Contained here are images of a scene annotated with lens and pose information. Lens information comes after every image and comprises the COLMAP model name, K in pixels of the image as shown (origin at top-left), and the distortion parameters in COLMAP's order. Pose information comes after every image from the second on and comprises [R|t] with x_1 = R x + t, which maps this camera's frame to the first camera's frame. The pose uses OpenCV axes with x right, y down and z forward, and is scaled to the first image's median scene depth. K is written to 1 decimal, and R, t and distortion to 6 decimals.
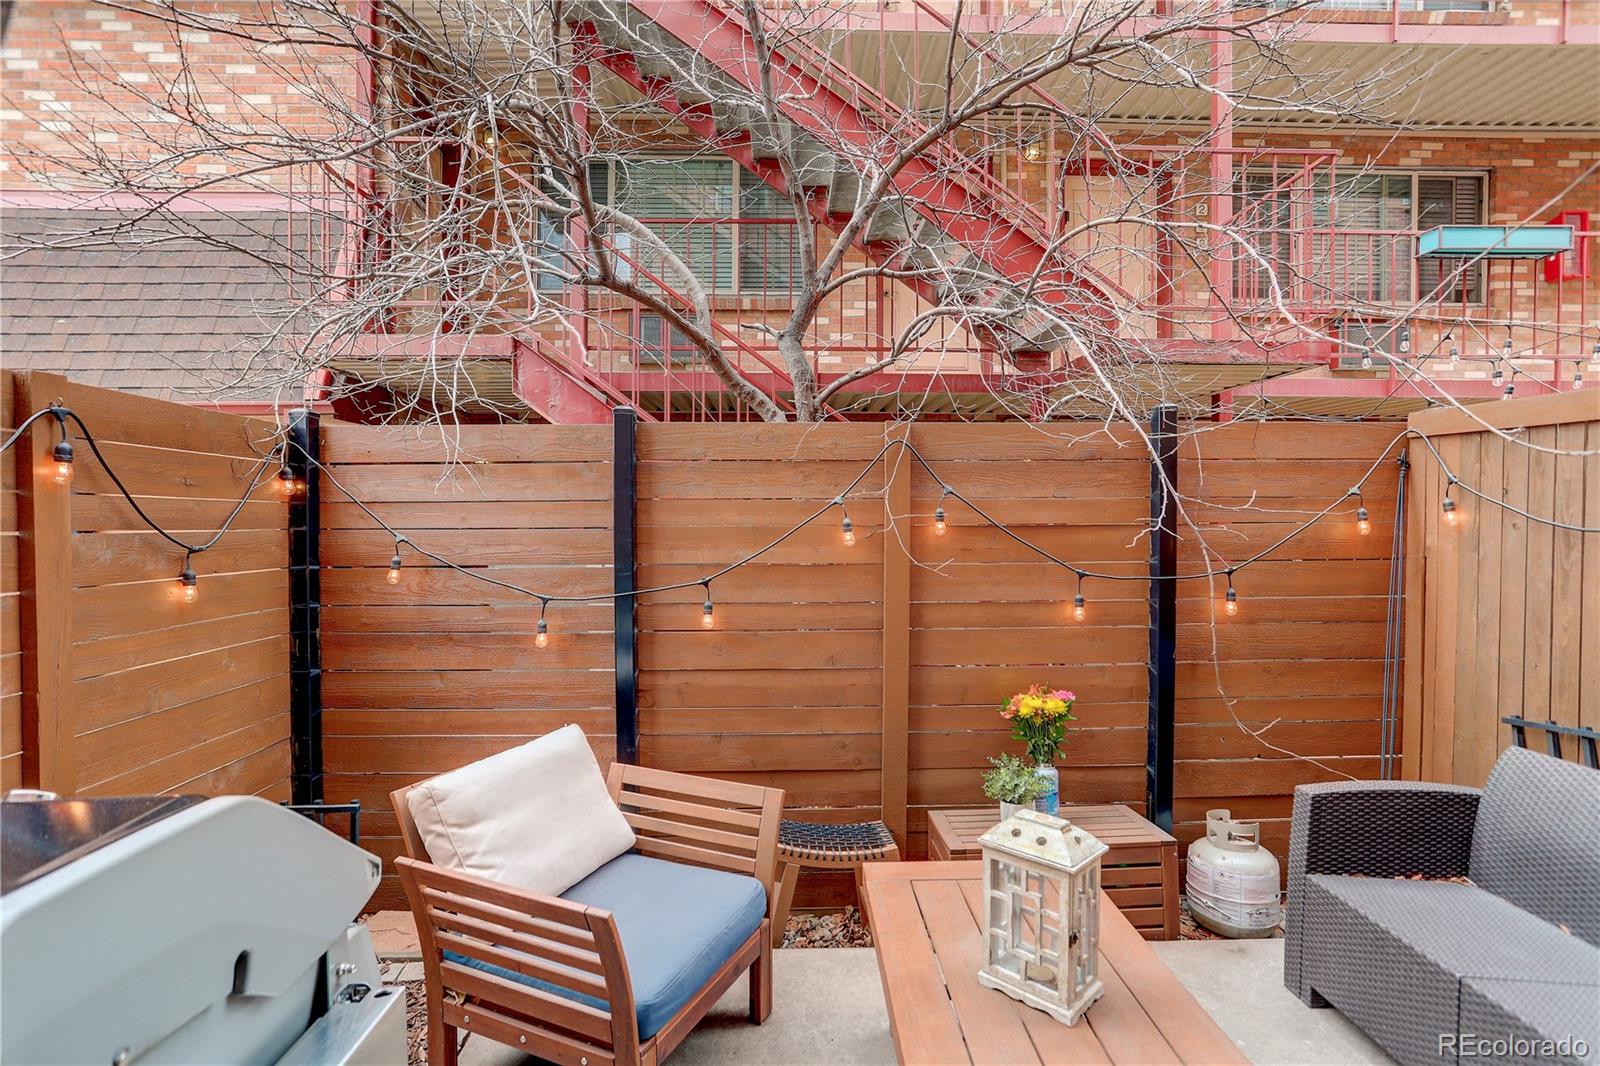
lens RADIAL K [[786.1, 0, 796.8], [0, 786.1, 530.4], [0, 0, 1]] dist [-0.063925, 0.036415]
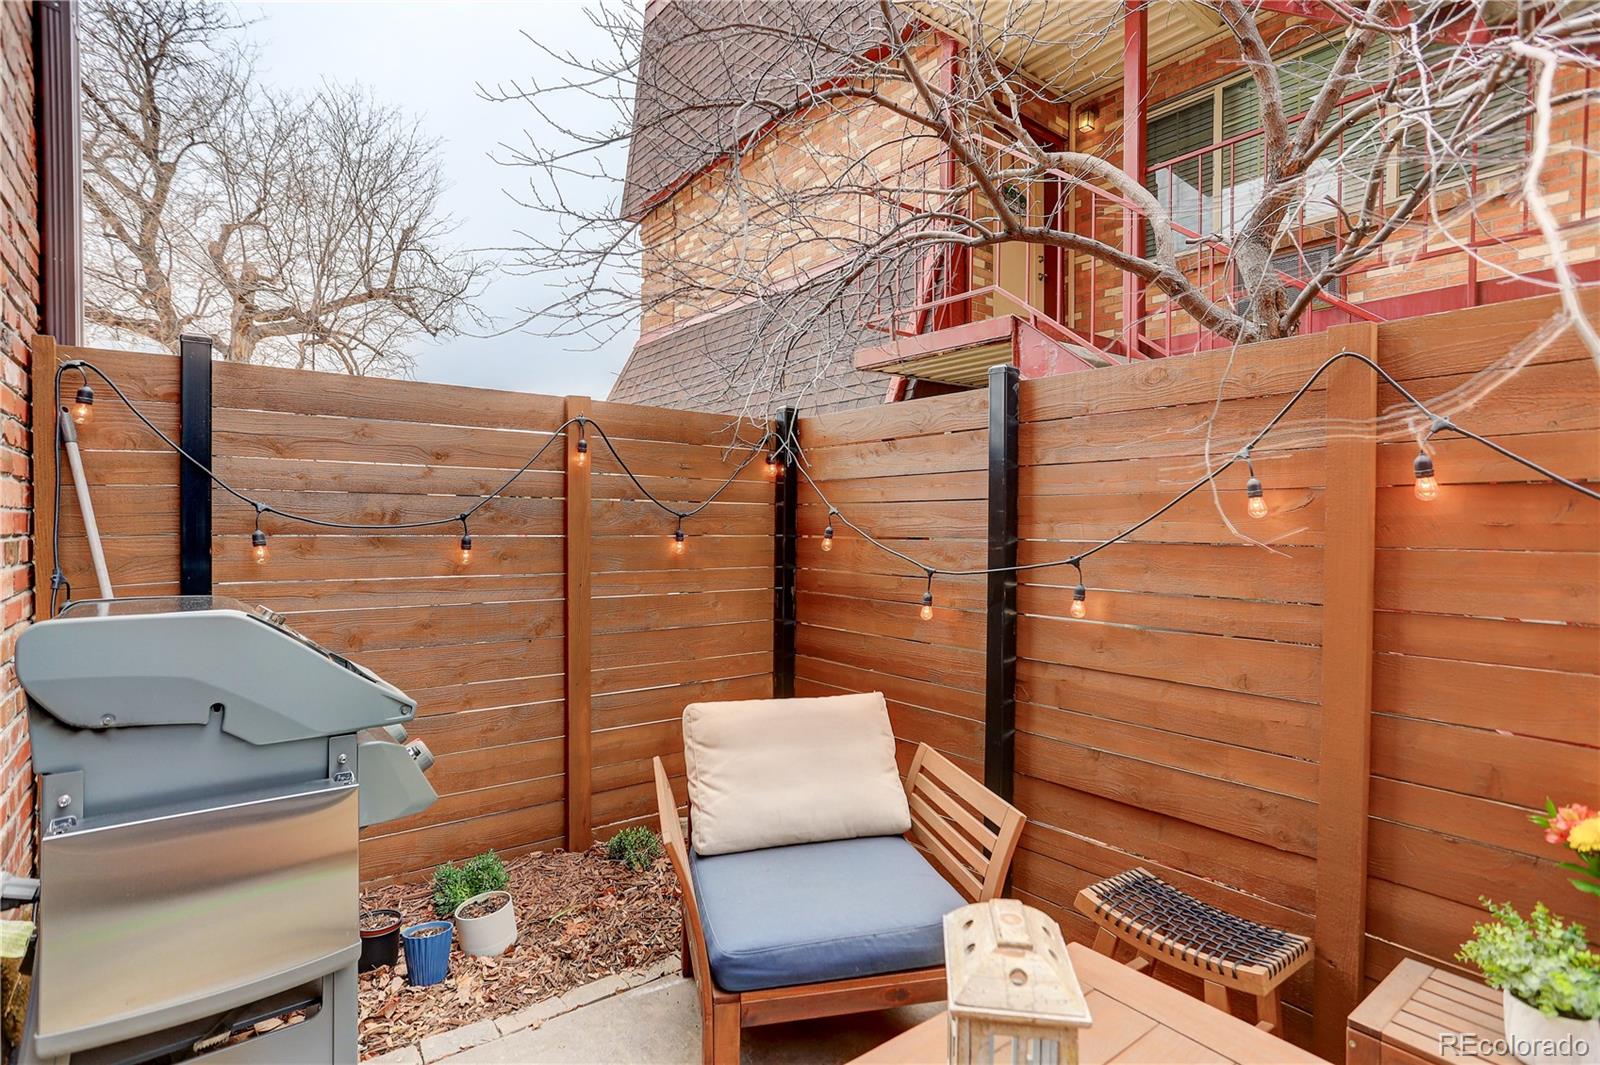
lens RADIAL K [[786.1, 0, 796.8], [0, 786.1, 529.9], [0, 0, 1]] dist [-0.063925, 0.036415]
pose [[0.595260, 0.011669, -0.803448, 0.365316], [-0.019159, 0.999816, 0.000327, 0.037567], [0.803304, 0.015198, 0.595375, 0.266121]]
